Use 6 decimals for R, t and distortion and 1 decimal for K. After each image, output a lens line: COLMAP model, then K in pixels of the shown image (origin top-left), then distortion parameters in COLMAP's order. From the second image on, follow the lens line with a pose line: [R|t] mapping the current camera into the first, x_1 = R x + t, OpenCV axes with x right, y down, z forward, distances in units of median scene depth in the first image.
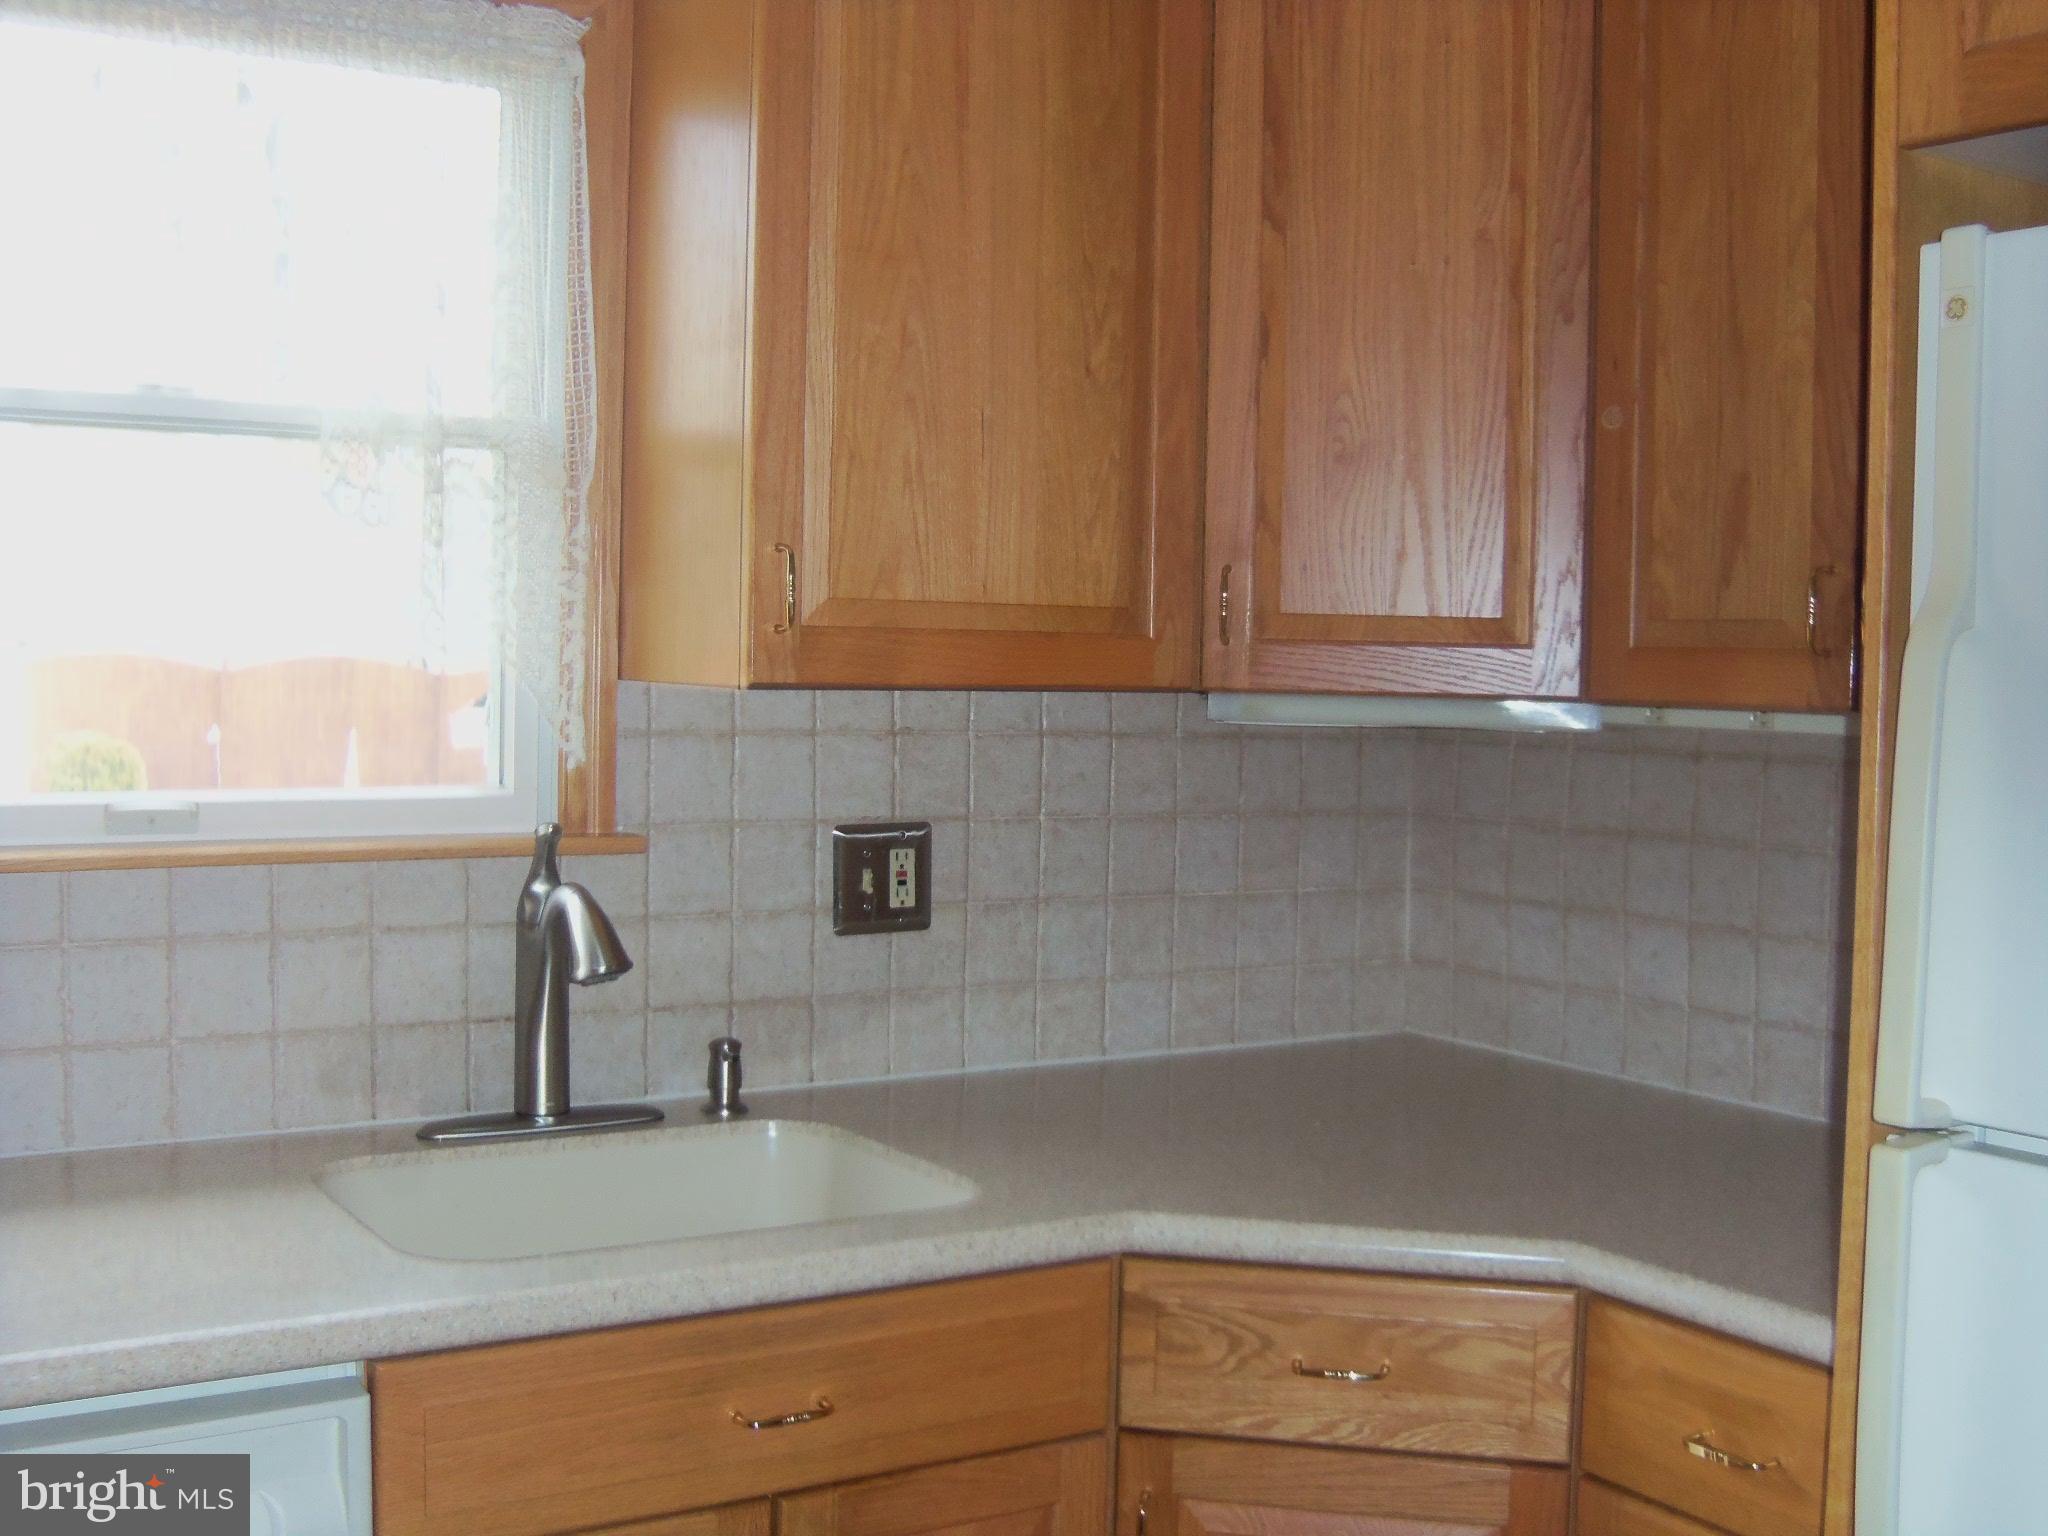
lens RADIAL K [[2259.8, 0, 1018.1], [0, 2259.8, 717.6], [0, 0, 1]] dist [-0.123302, 0.000000]
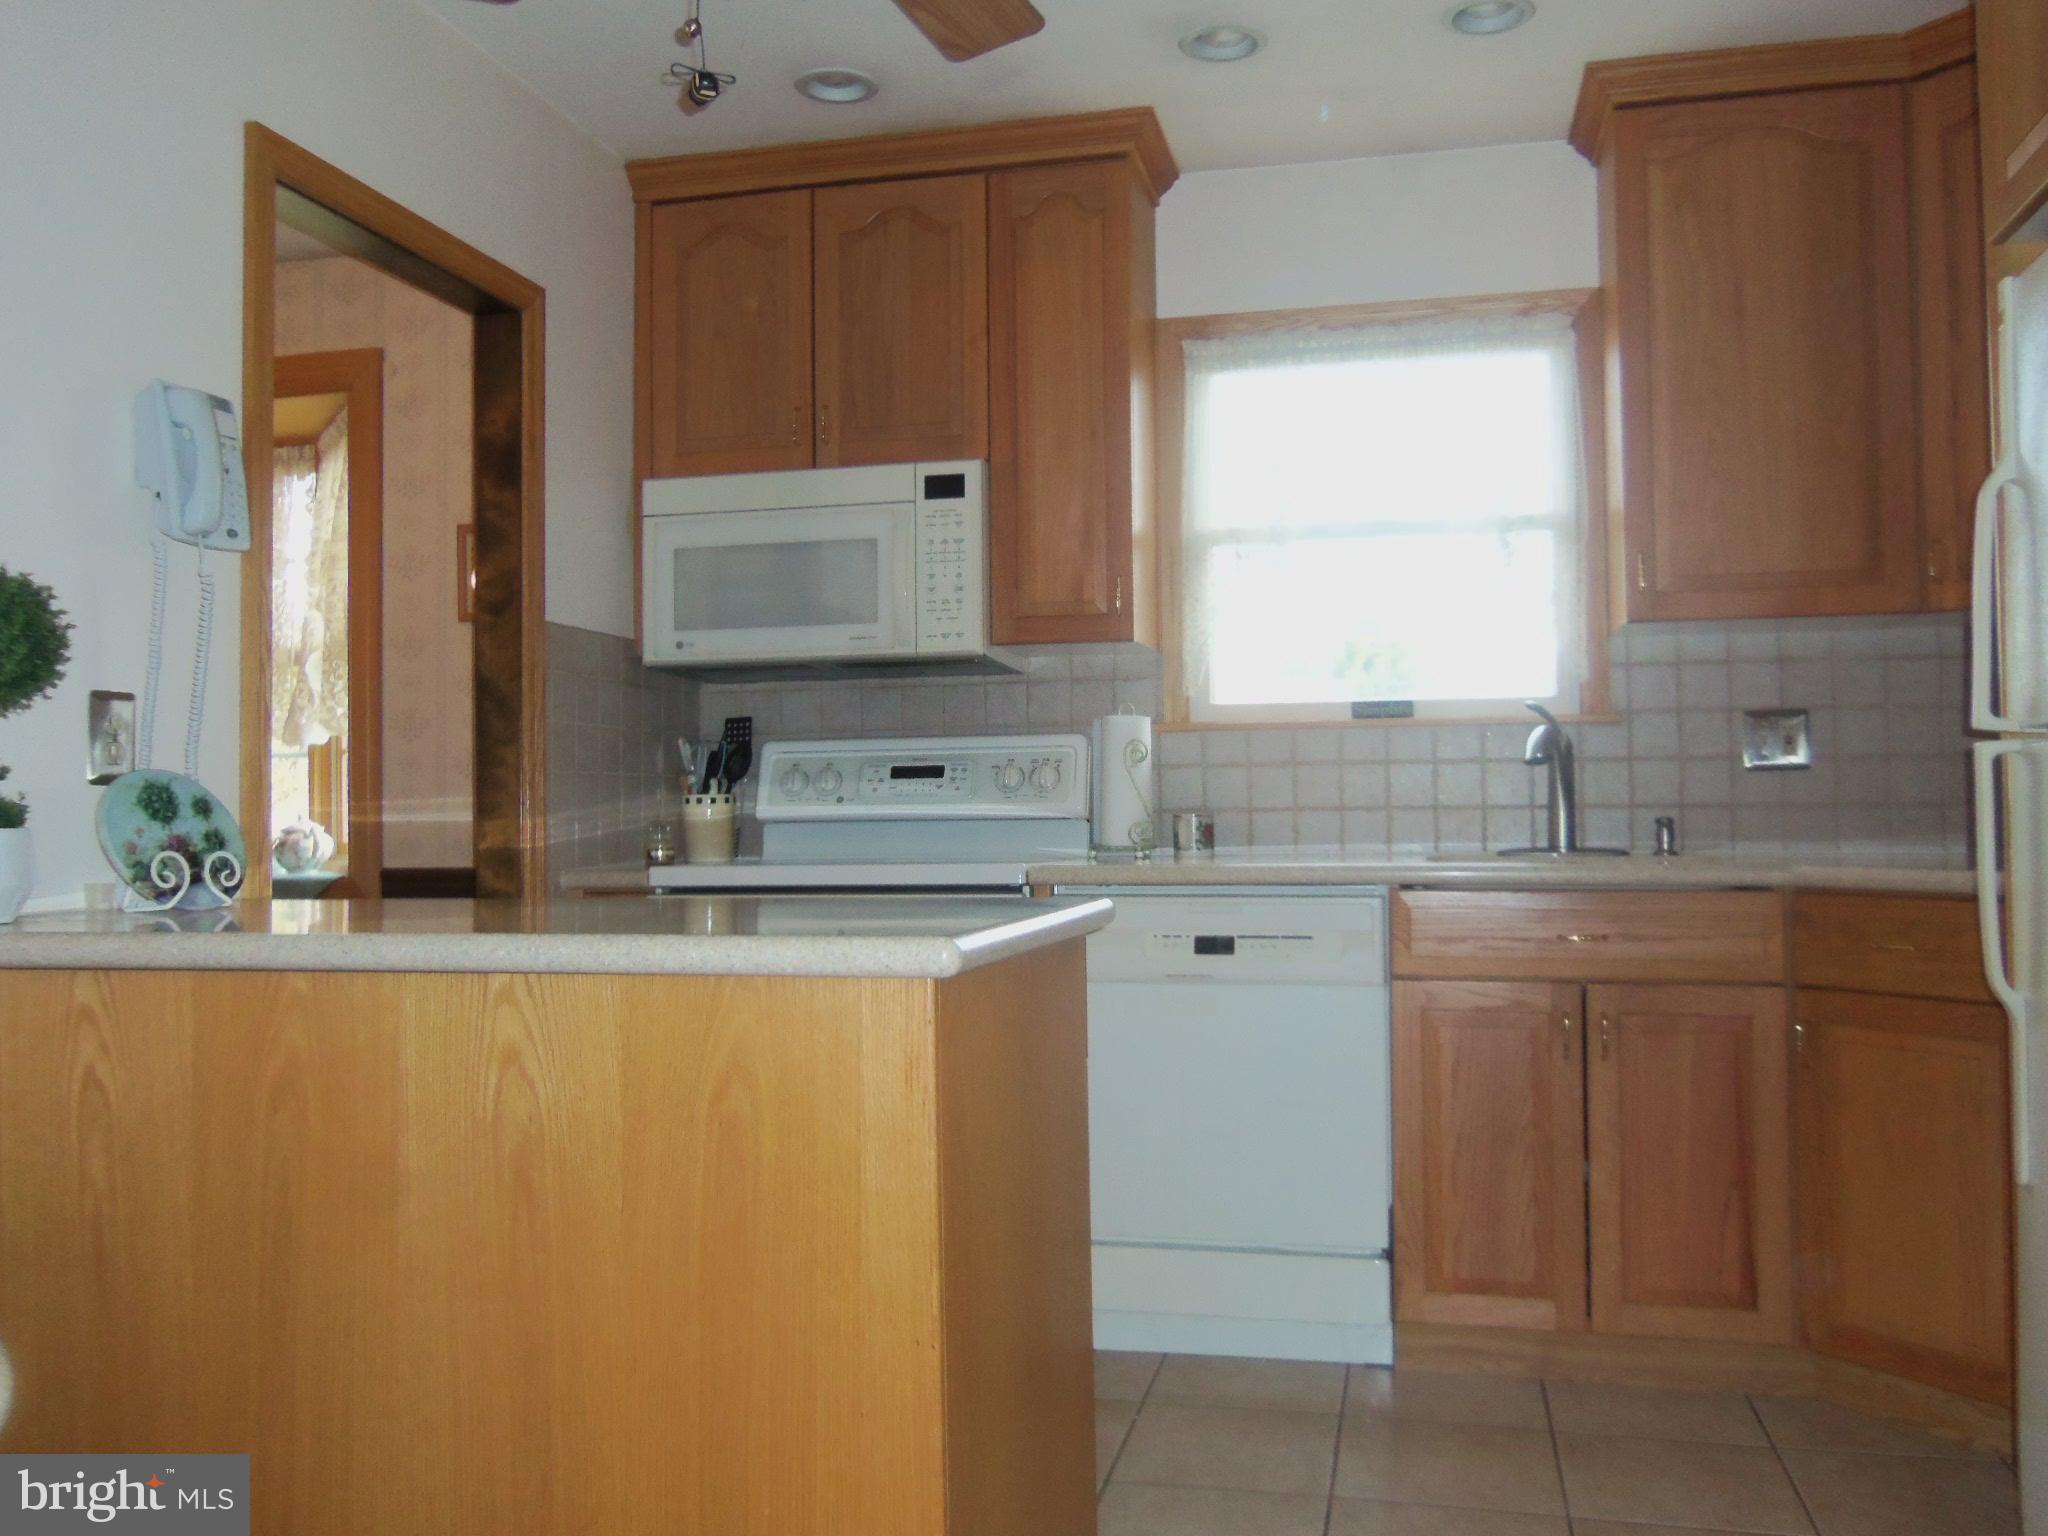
lens RADIAL K [[1720.2, 0, 1021.2], [0, 1720.2, 783.1], [0, 0, 1]] dist [-0.030078, 0.040562]
pose [[0.696491, -0.036162, -0.716654, 0.549192], [0.001142, 0.998784, -0.049288, 0.188614], [0.717565, 0.033511, 0.695685, -0.429763]]
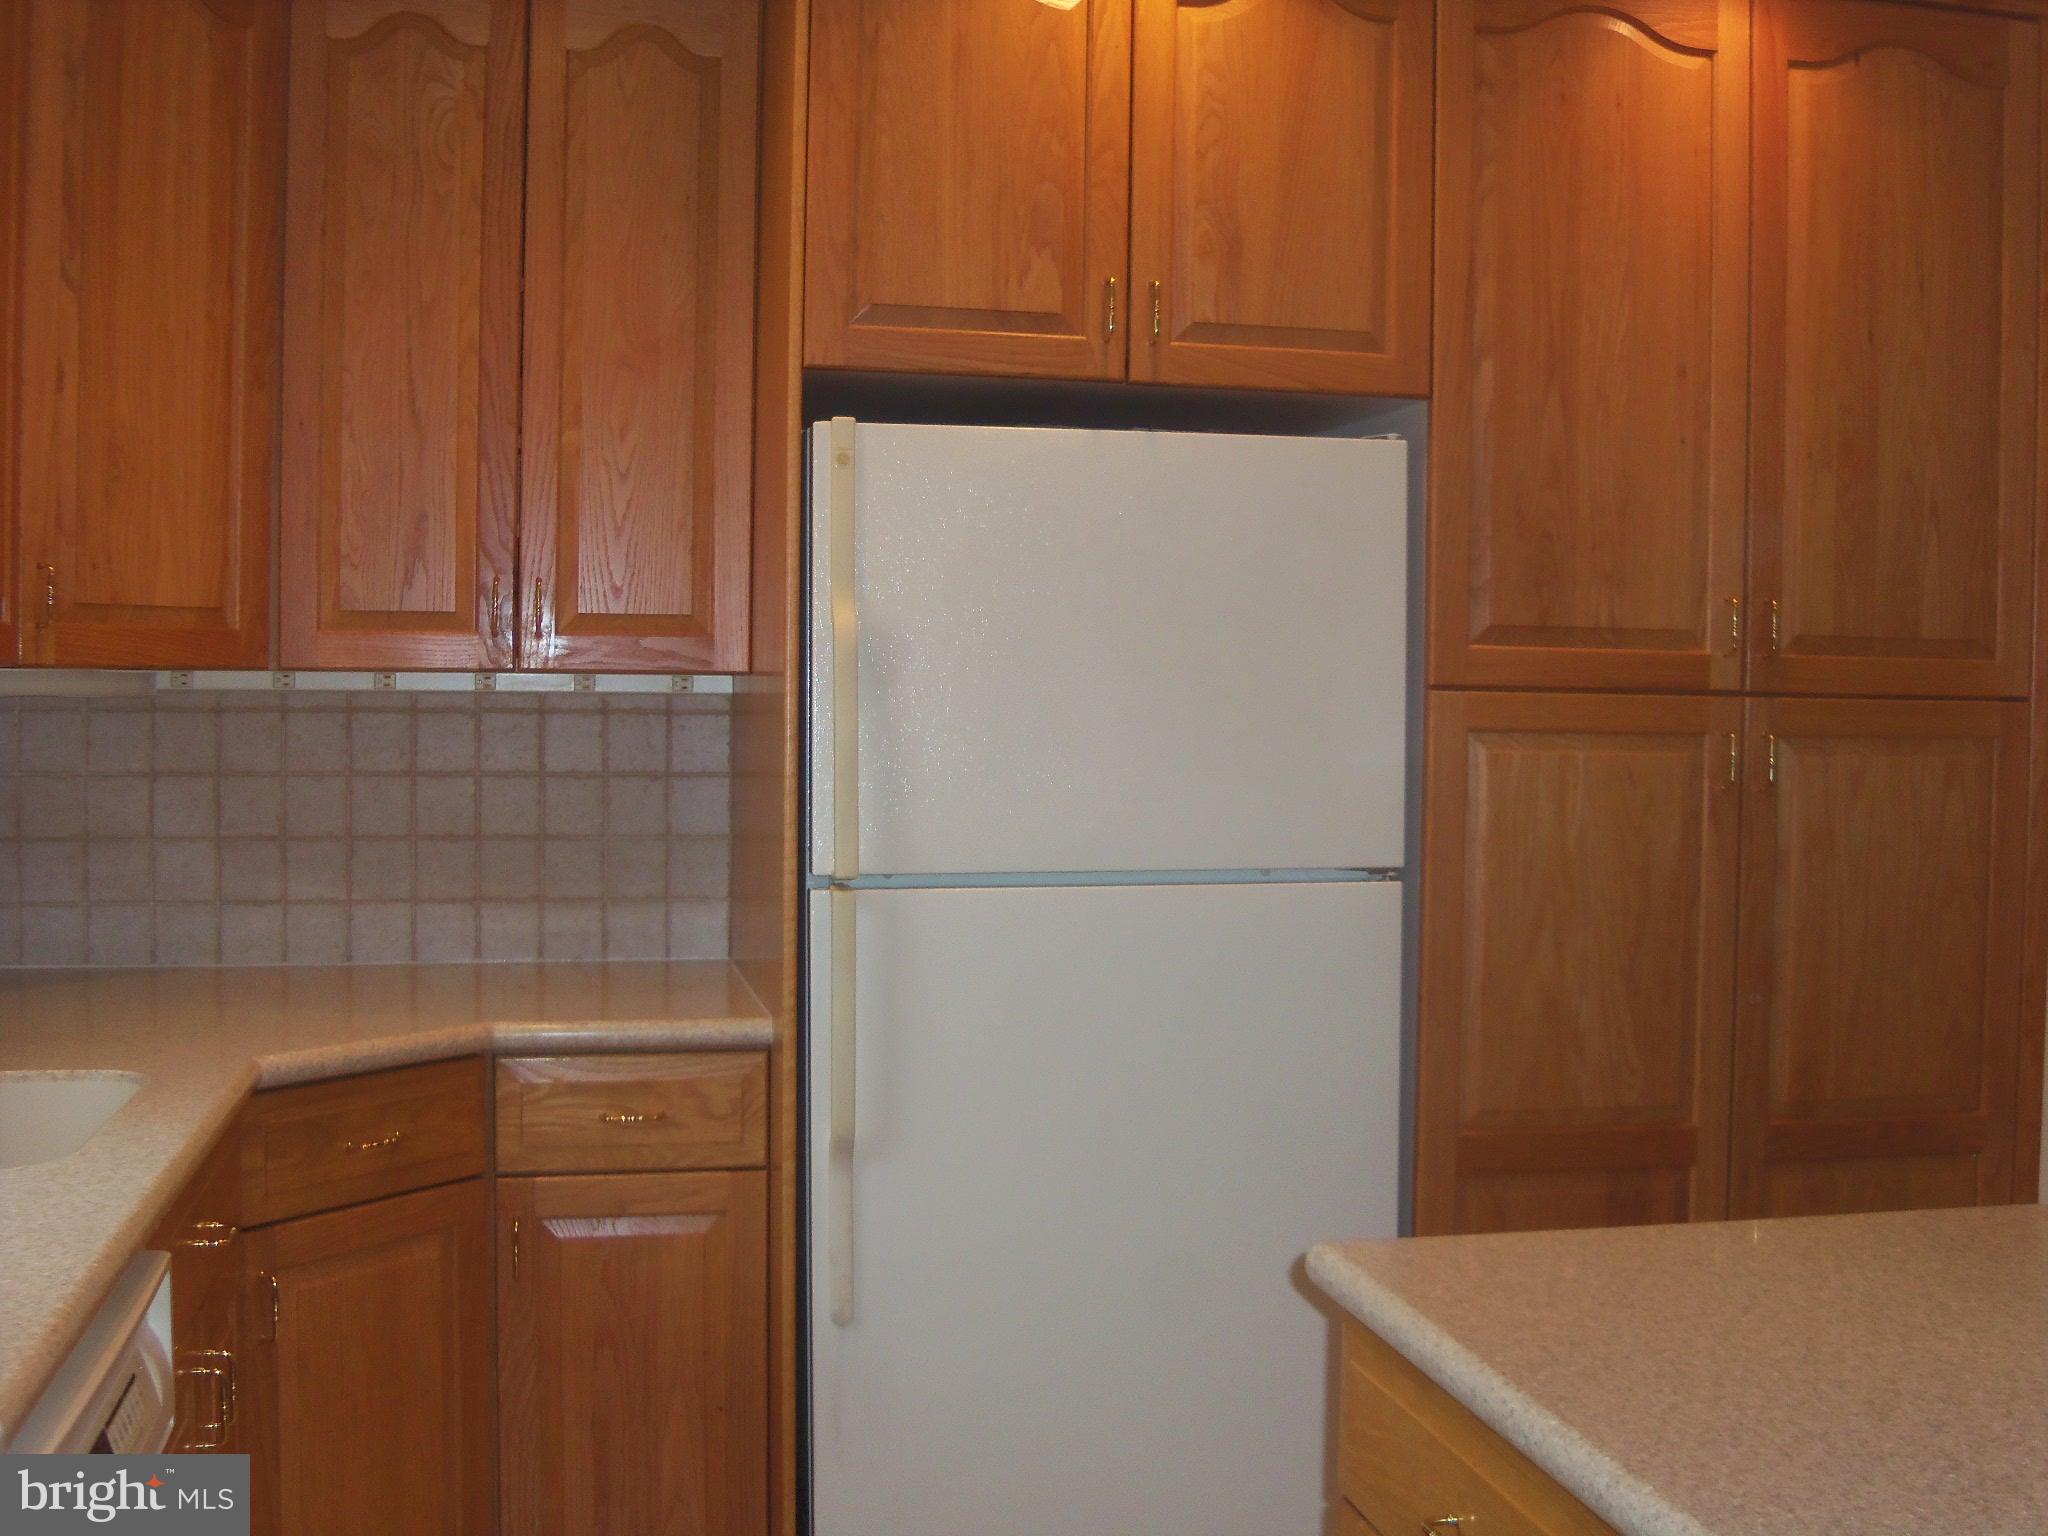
lens RADIAL K [[2259.8, 0, 1024.9], [0, 2259.8, 768.5], [0, 0, 1]] dist [-0.123302, 0.000000]
pose [[0.355899, -0.055786, 0.932858, -0.921790], [0.018630, 0.998442, 0.052601, -0.011012], [-0.934339, -0.001341, 0.356384, 0.100918]]
